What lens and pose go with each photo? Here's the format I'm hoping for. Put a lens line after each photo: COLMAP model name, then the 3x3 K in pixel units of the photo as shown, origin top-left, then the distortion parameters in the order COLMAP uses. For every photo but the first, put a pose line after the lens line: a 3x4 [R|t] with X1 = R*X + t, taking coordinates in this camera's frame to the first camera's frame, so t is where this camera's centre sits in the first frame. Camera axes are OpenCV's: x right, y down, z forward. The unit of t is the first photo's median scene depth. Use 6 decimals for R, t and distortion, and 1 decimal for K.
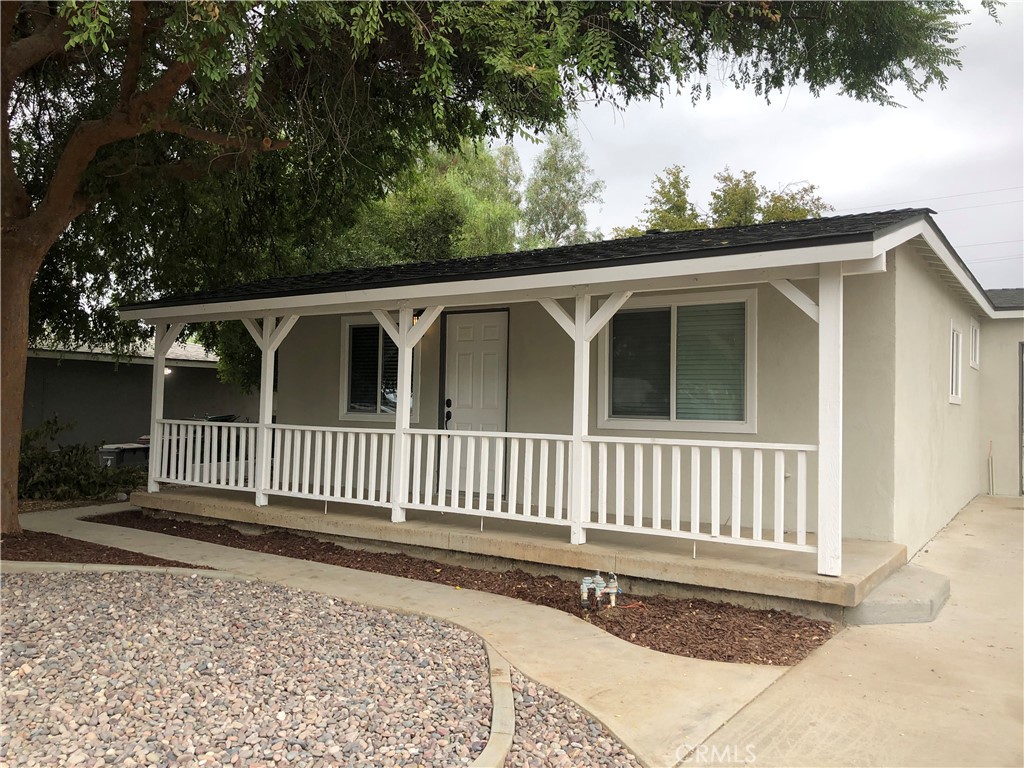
lens RADIAL K [[844.6, 0, 479.9], [0, 844.6, 368.7], [0, 0, 1]] dist [-0.001276, -0.007020]
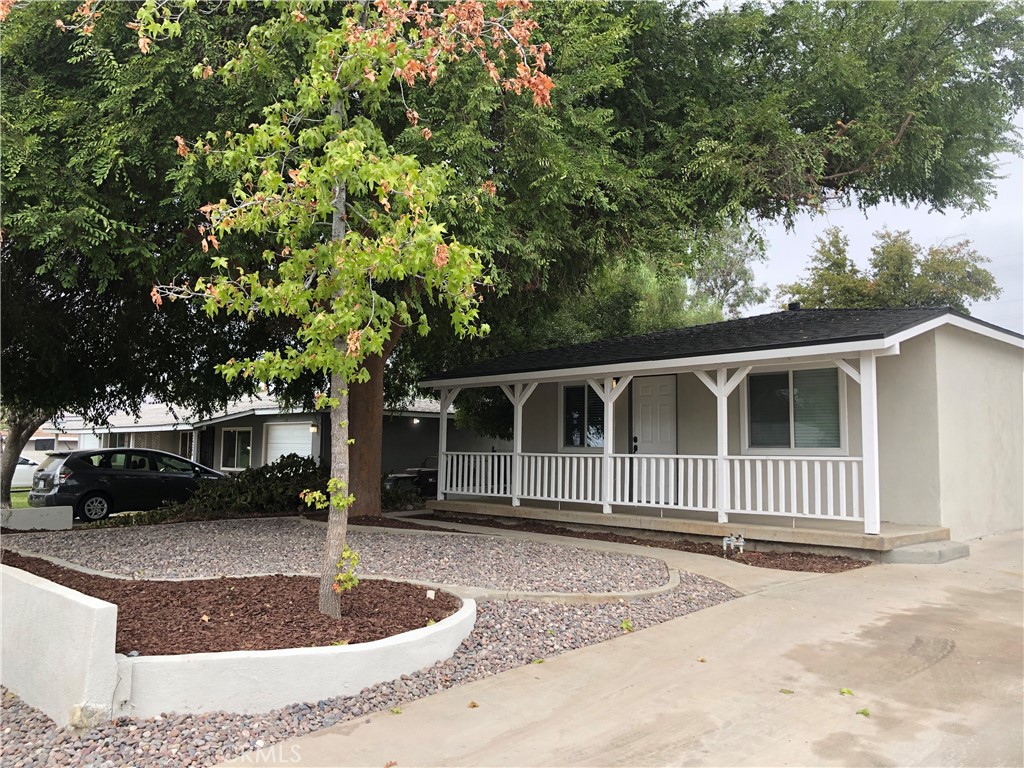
lens RADIAL K [[844.6, 0, 479.9], [0, 844.6, 368.7], [0, 0, 1]] dist [-0.001276, -0.007020]
pose [[0.978749, -0.027858, -0.203162, -0.001781], [0.016149, 0.998124, -0.059065, 0.001194], [0.204426, 0.054529, 0.977362, -0.584246]]
